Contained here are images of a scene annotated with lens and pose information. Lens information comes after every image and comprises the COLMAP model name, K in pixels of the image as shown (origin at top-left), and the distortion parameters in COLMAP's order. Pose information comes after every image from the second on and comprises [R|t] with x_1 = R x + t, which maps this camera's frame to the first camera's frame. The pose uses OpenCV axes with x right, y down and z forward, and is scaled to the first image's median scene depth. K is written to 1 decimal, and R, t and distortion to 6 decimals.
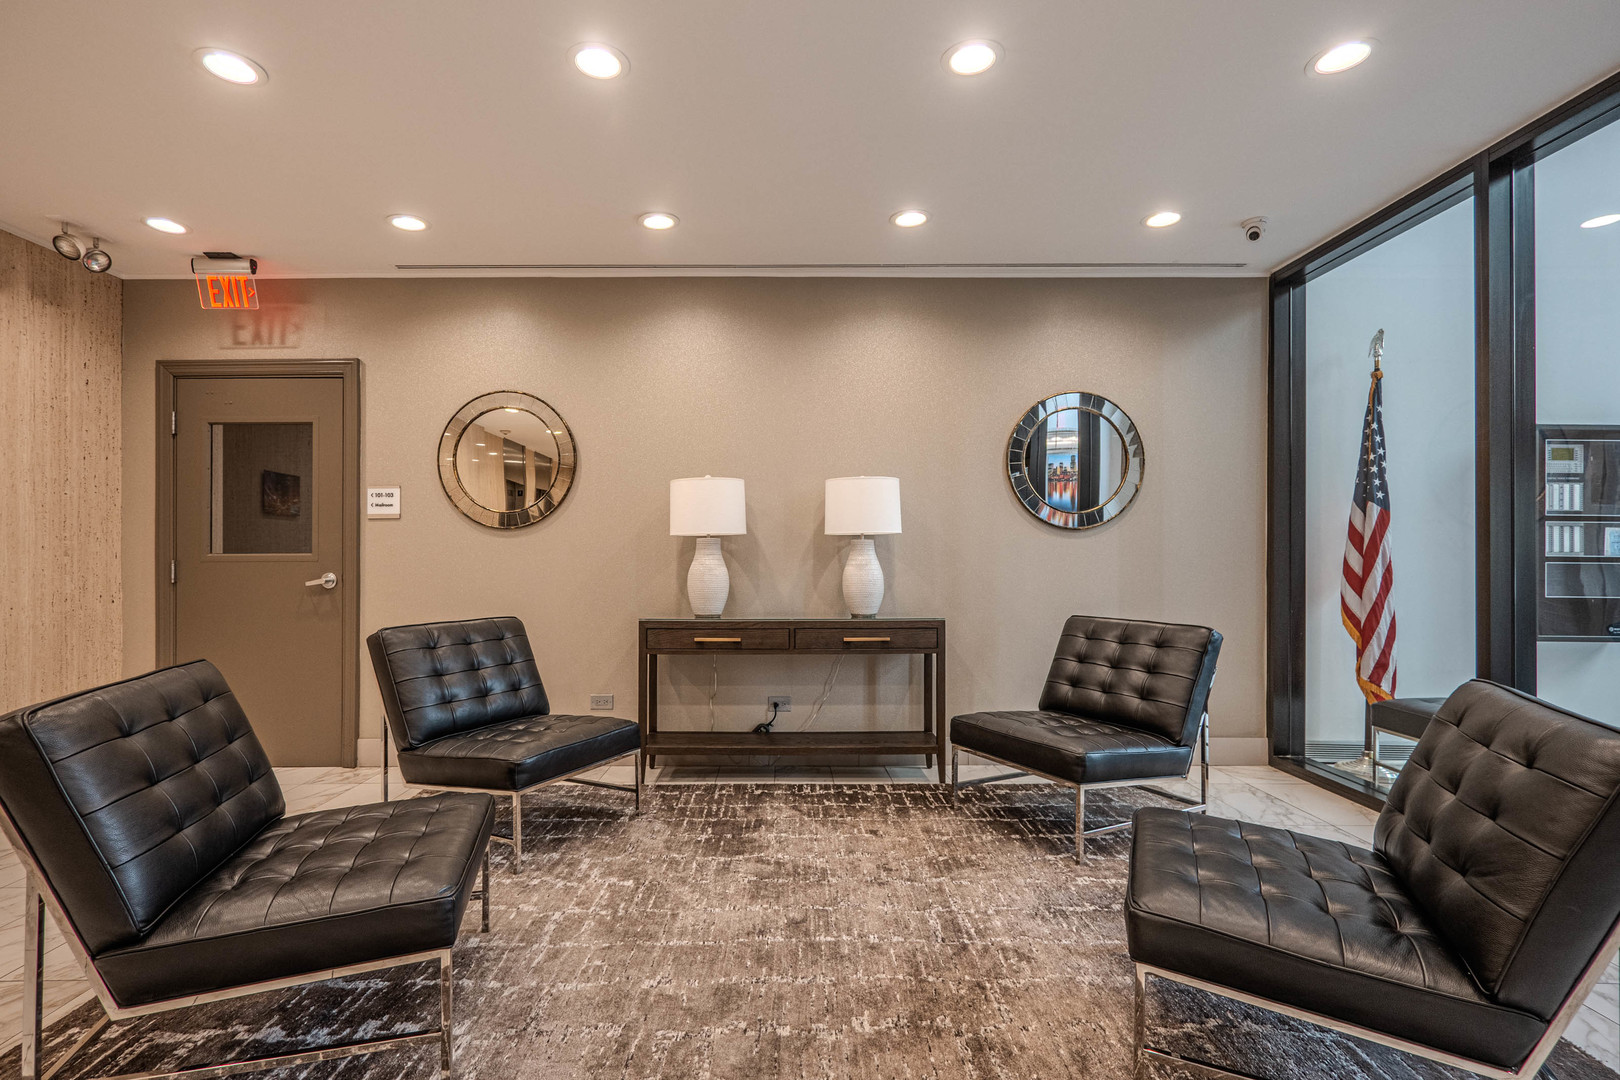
lens RADIAL K [[752.8, 0, 803.3], [0, 752.8, 548.3], [0, 0, 1]] dist [0.002805, 0.000372]
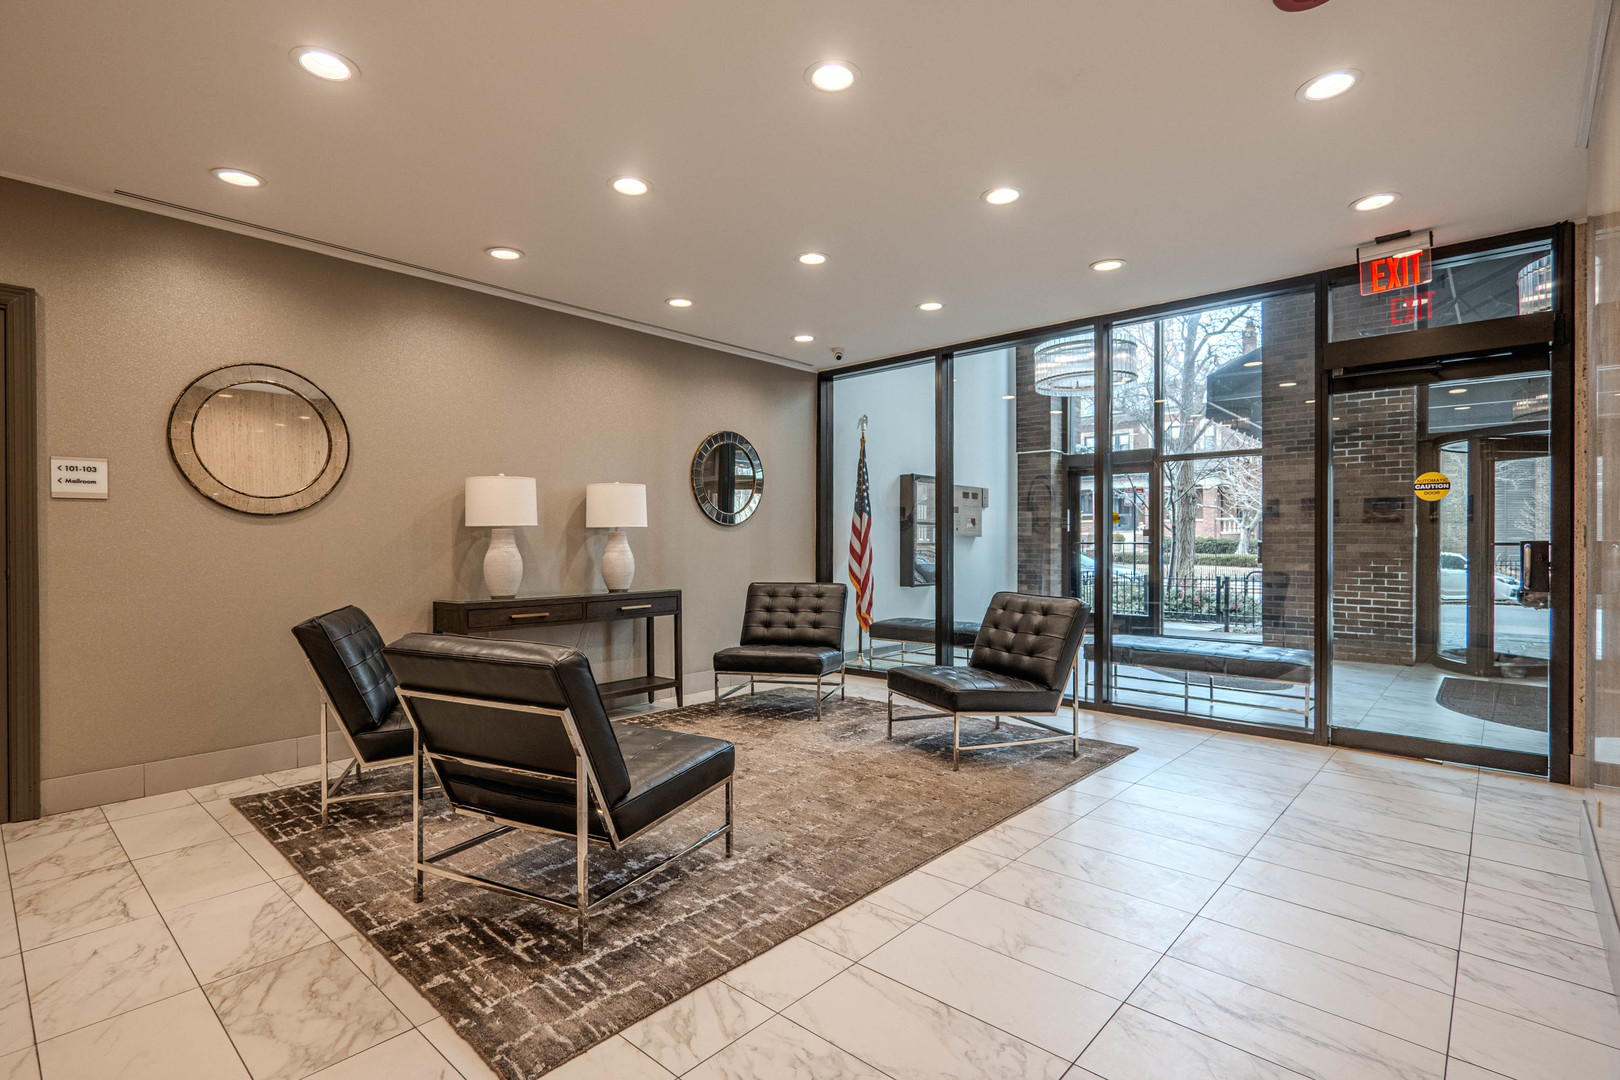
lens RADIAL K [[752.8, 0, 803.3], [0, 752.8, 548.3], [0, 0, 1]] dist [0.002805, 0.000372]
pose [[0.684858, -0.006463, 0.728648, -0.627899], [-0.002062, 0.999939, 0.010807, 0.003006], [-0.728674, -0.008903, 0.684803, -0.104557]]
